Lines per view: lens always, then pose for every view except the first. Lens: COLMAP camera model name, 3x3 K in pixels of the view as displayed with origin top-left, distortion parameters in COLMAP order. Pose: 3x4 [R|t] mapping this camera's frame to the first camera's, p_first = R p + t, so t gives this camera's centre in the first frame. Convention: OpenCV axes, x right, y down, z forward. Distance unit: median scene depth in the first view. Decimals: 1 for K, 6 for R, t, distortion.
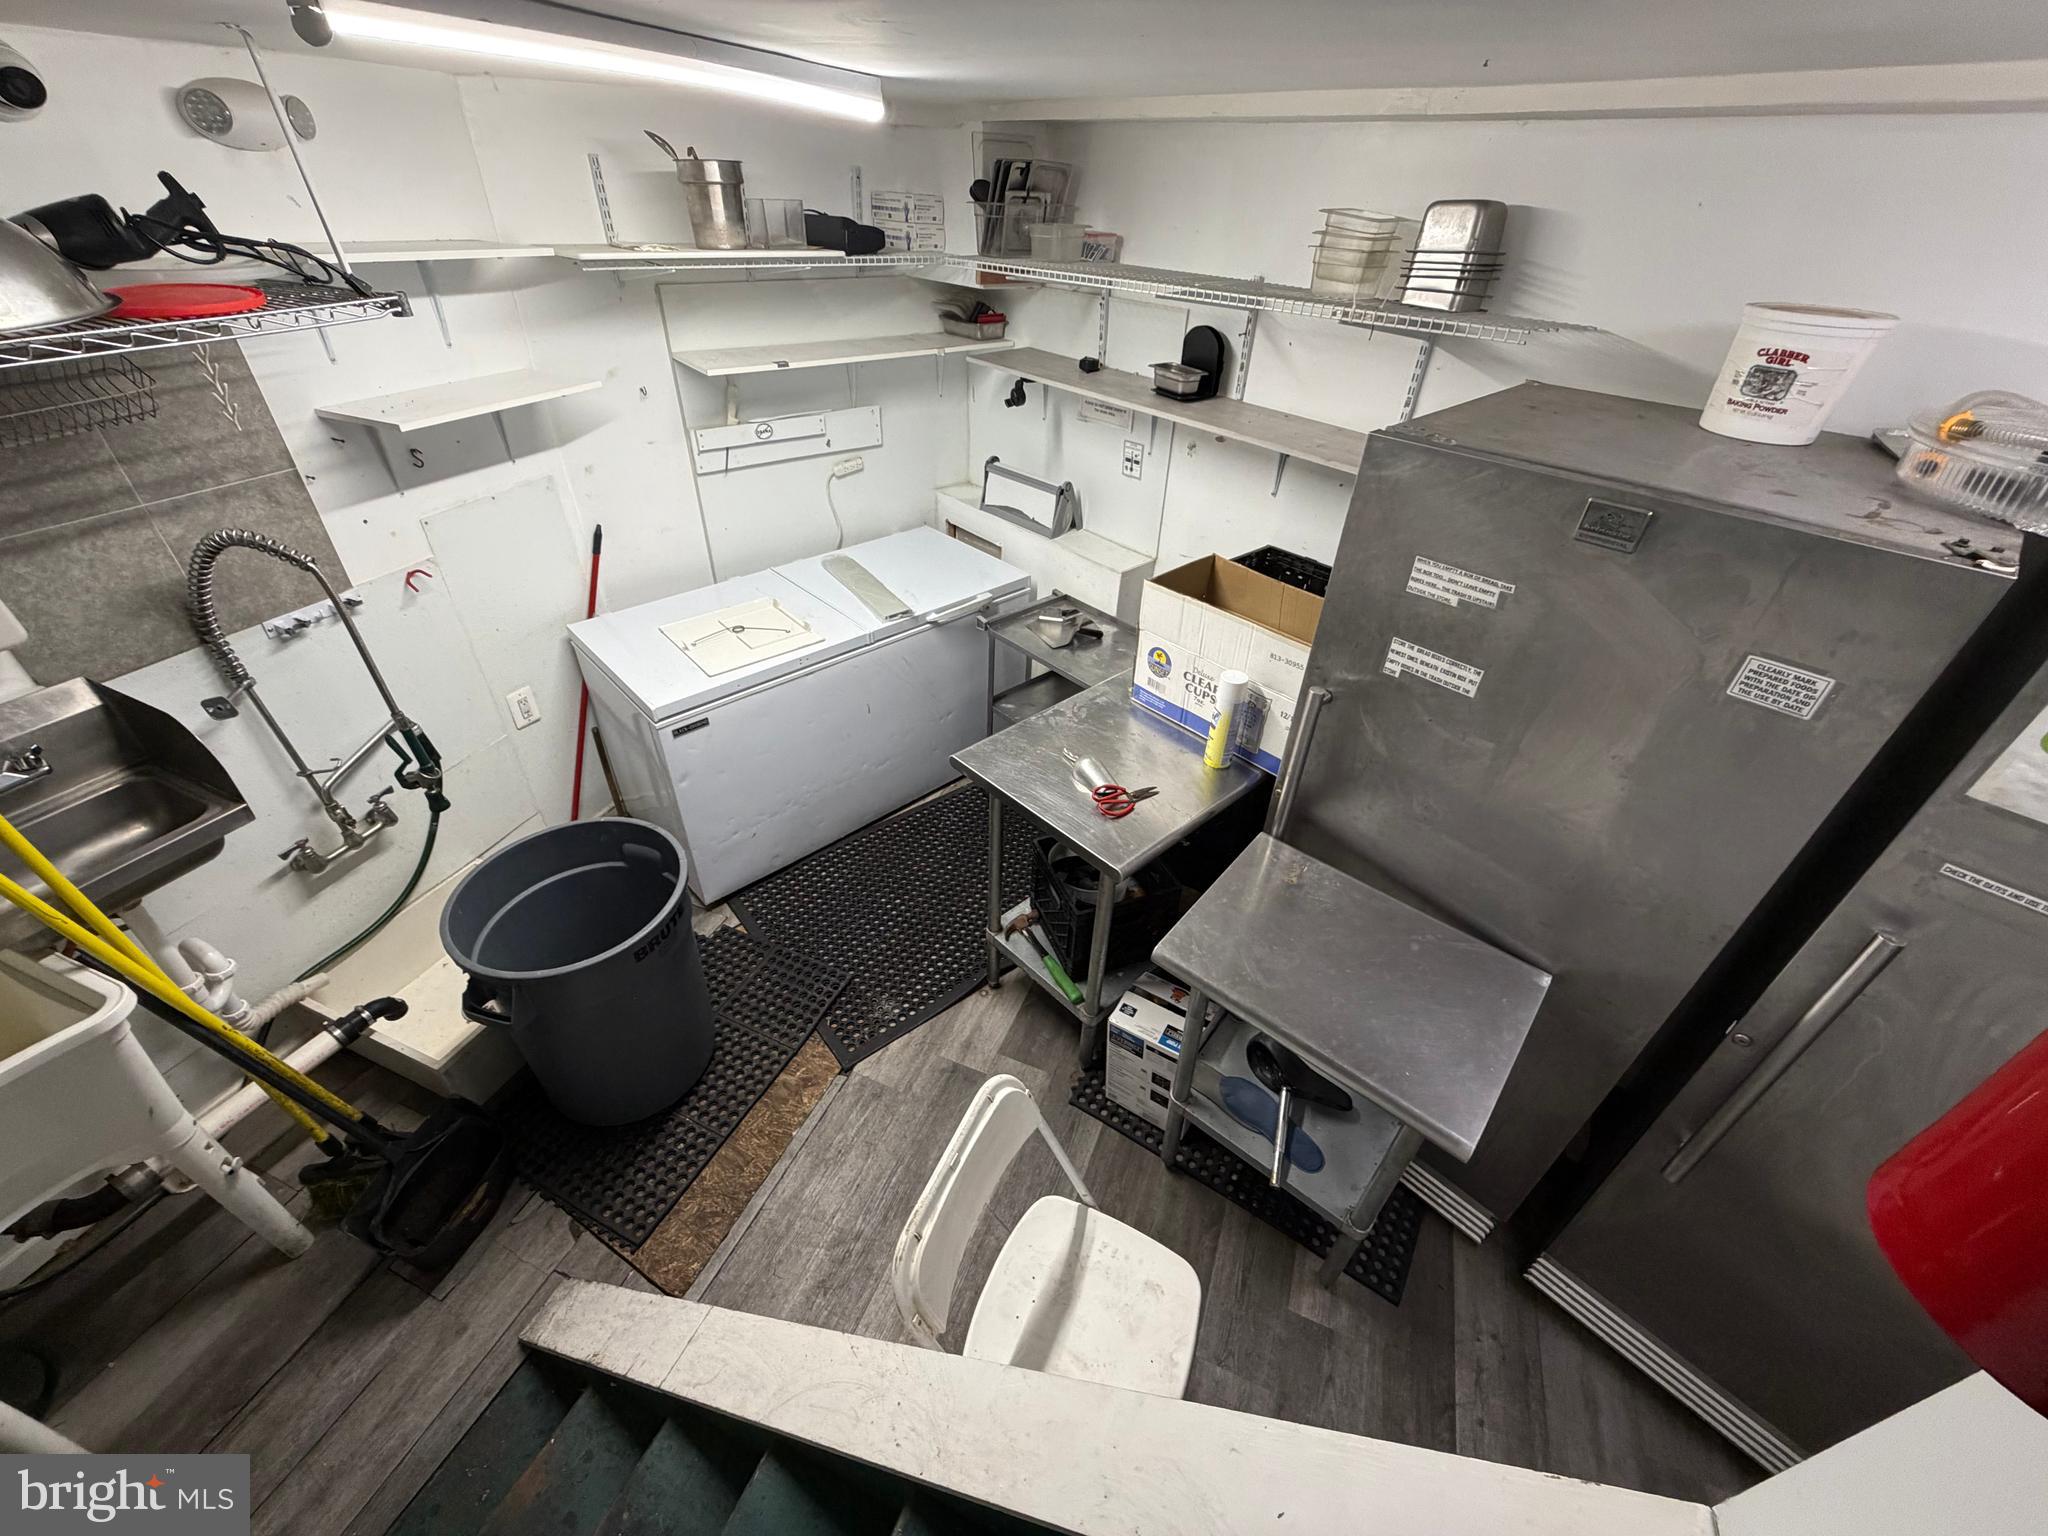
lens RADIAL K [[813.1, 0, 1020.0], [0, 813.1, 766.8], [0, 0, 1]] dist [-0.000322, 0.000170]
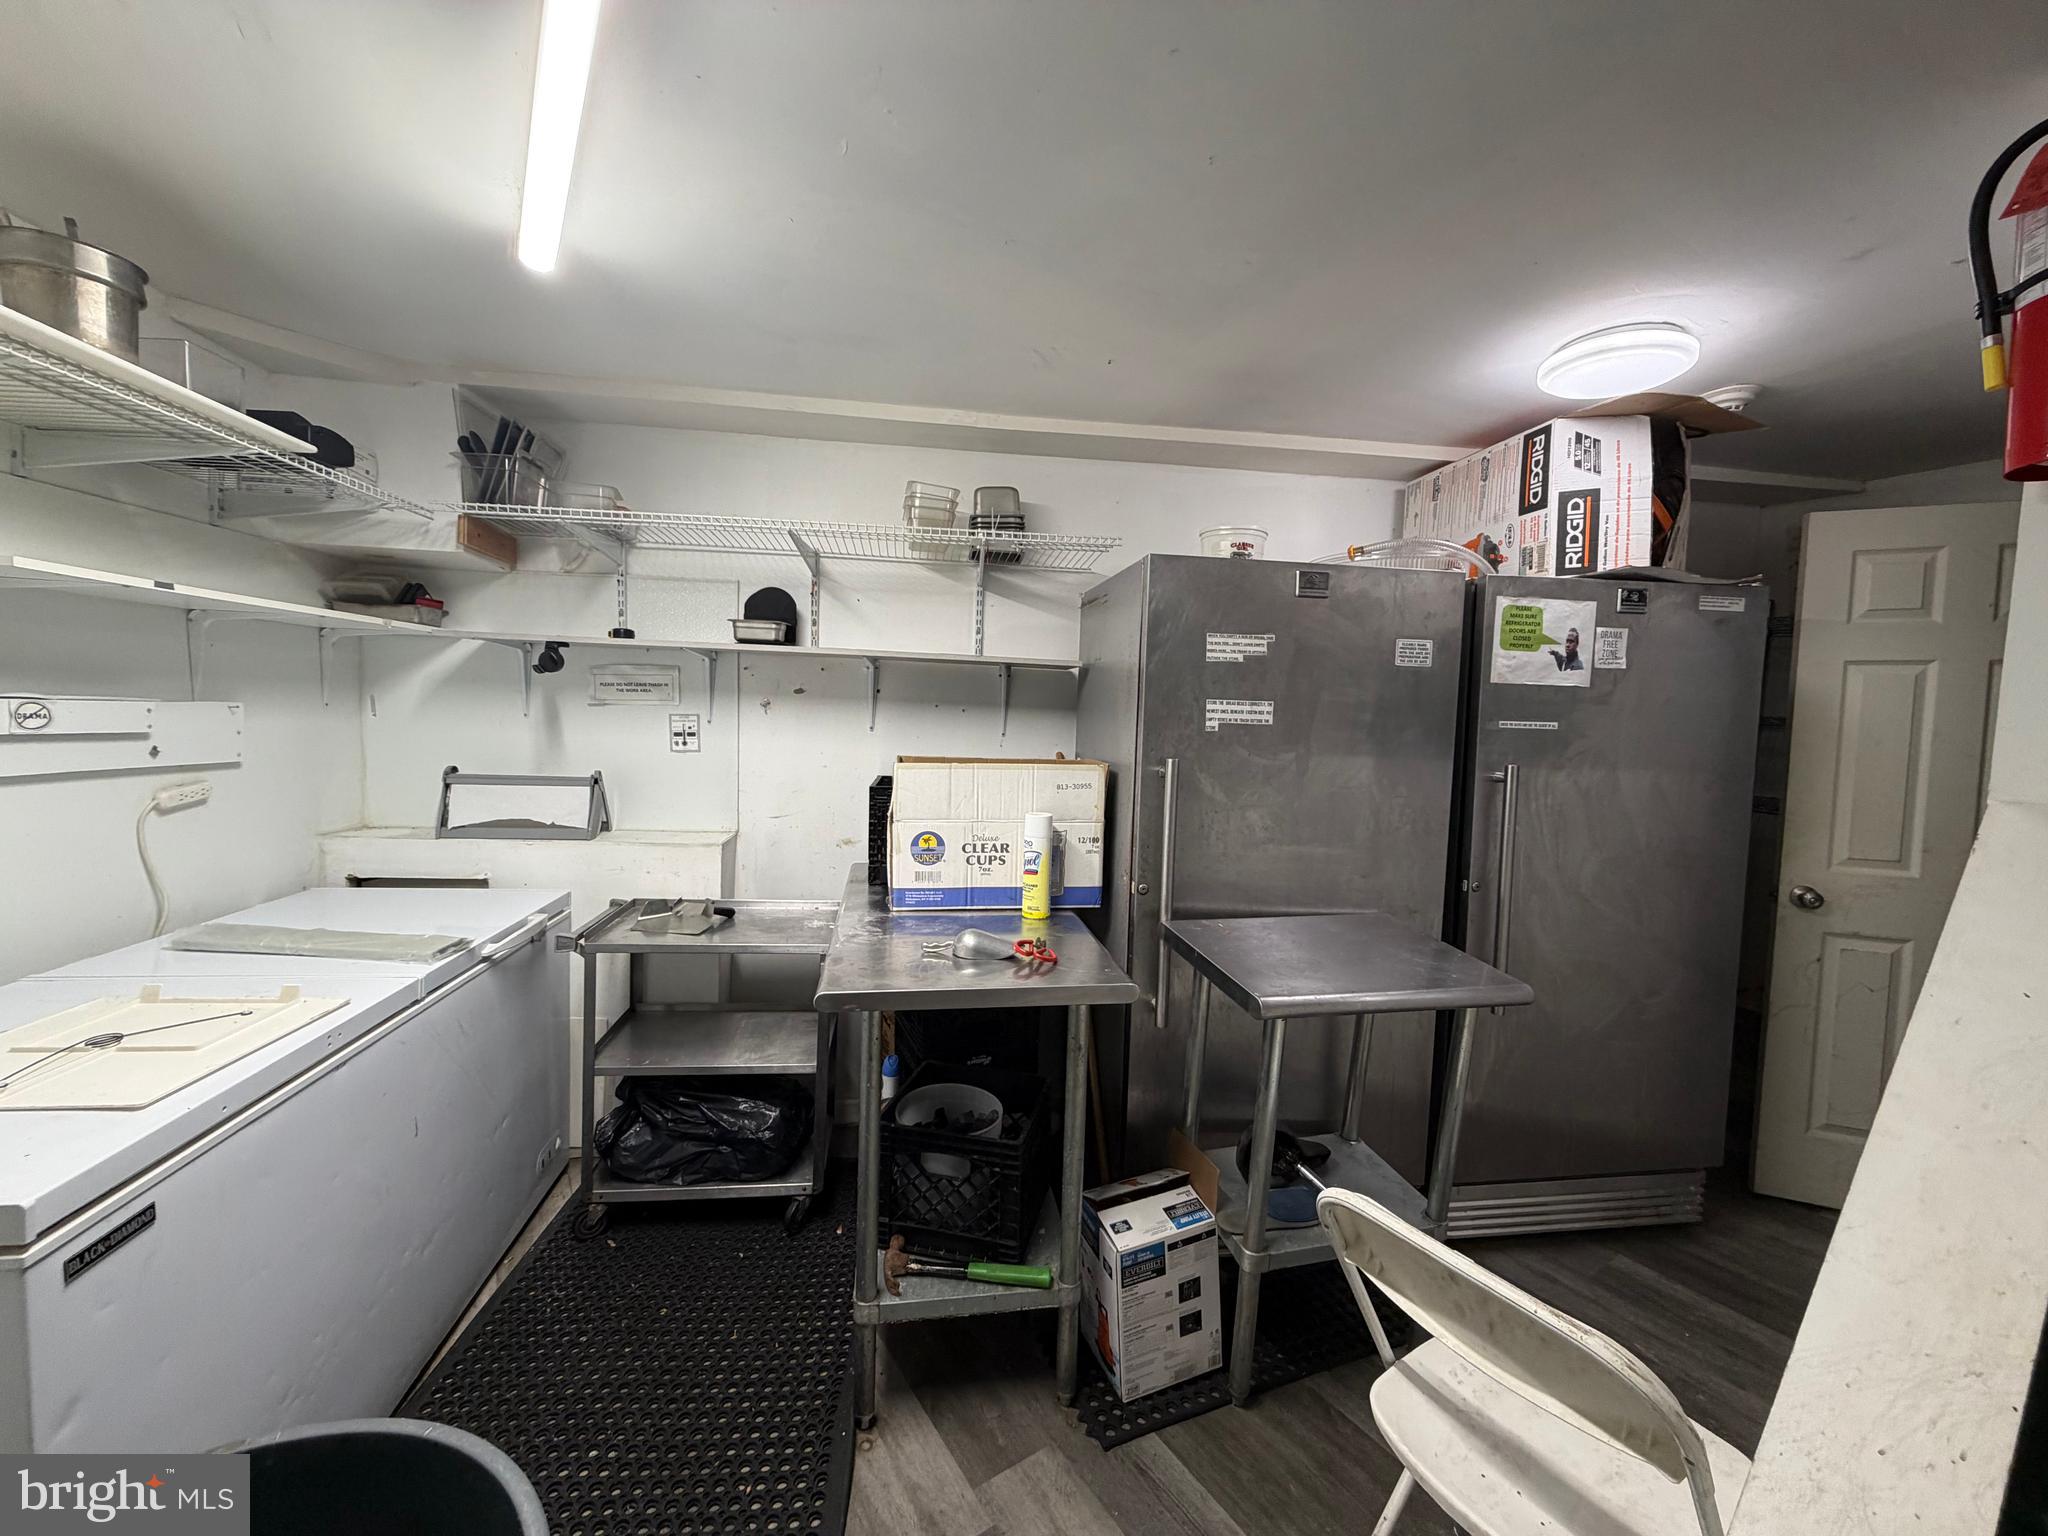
lens RADIAL K [[813.1, 0, 1020.0], [0, 813.1, 766.8], [0, 0, 1]] dist [-0.000322, 0.000170]
pose [[0.564443, -0.070611, 0.822447, -0.512219], [0.477099, 0.840972, -0.255230, 0.076838], [-0.673632, 0.536452, 0.508369, 0.412747]]
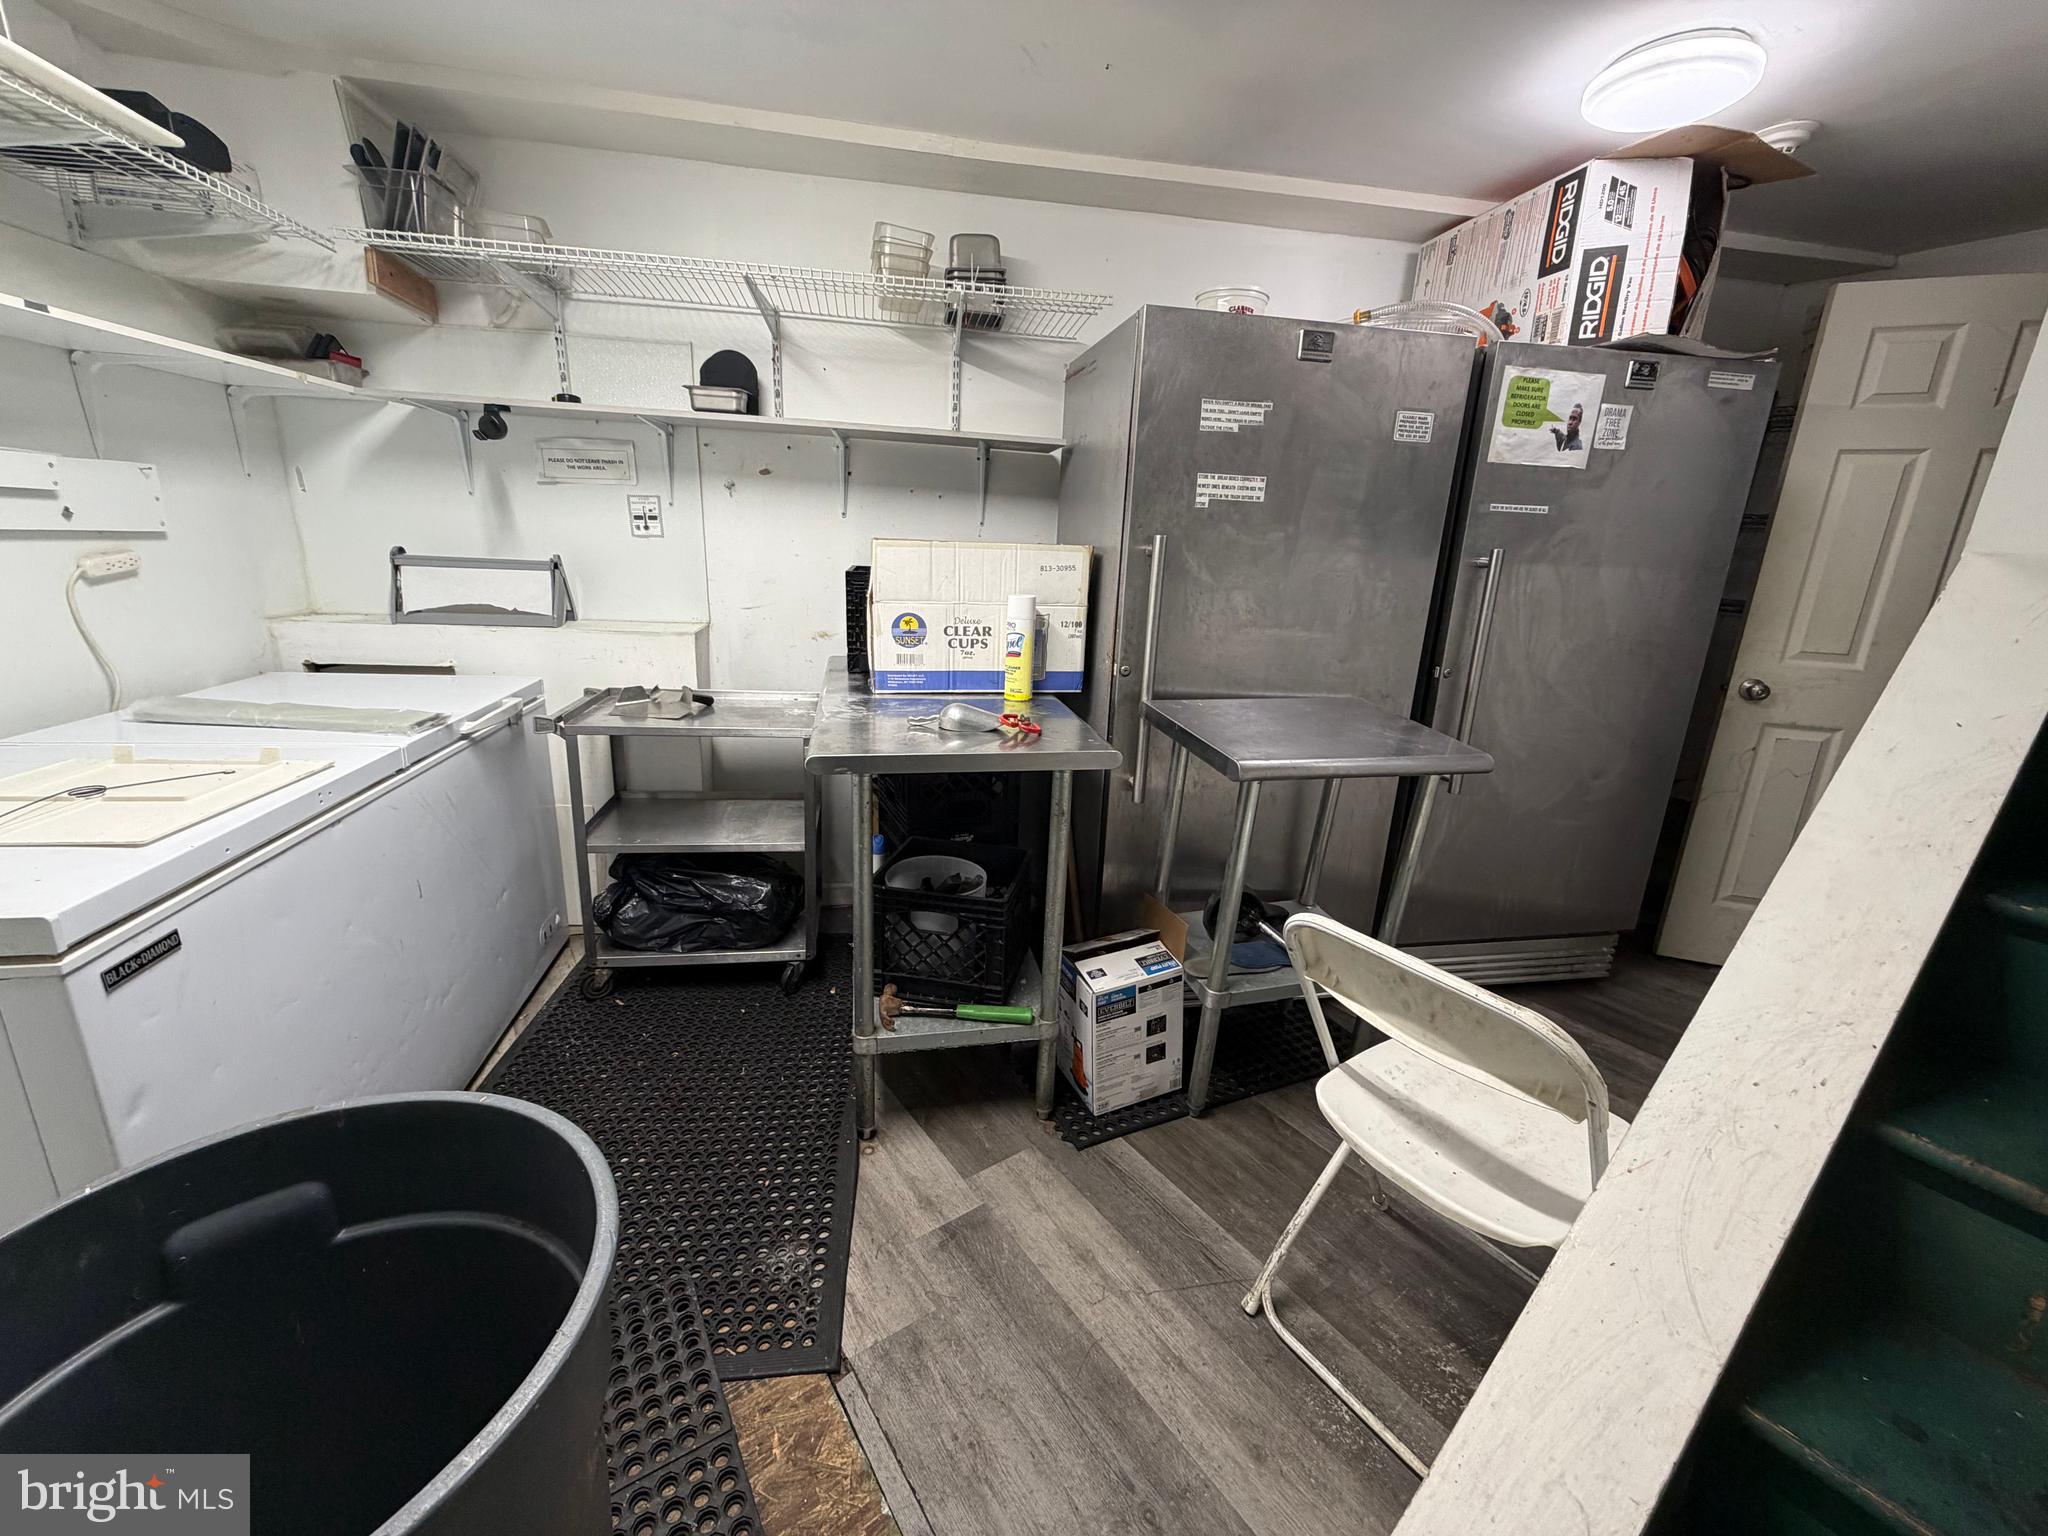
lens RADIAL K [[813.1, 0, 1020.0], [0, 813.1, 766.8], [0, 0, 1]] dist [-0.000322, 0.000170]
pose [[0.532670, -0.239561, 0.811710, -0.528329], [0.479258, 0.875885, -0.056003, 0.113082], [-0.697549, 0.418850, 0.581370, 0.449275]]
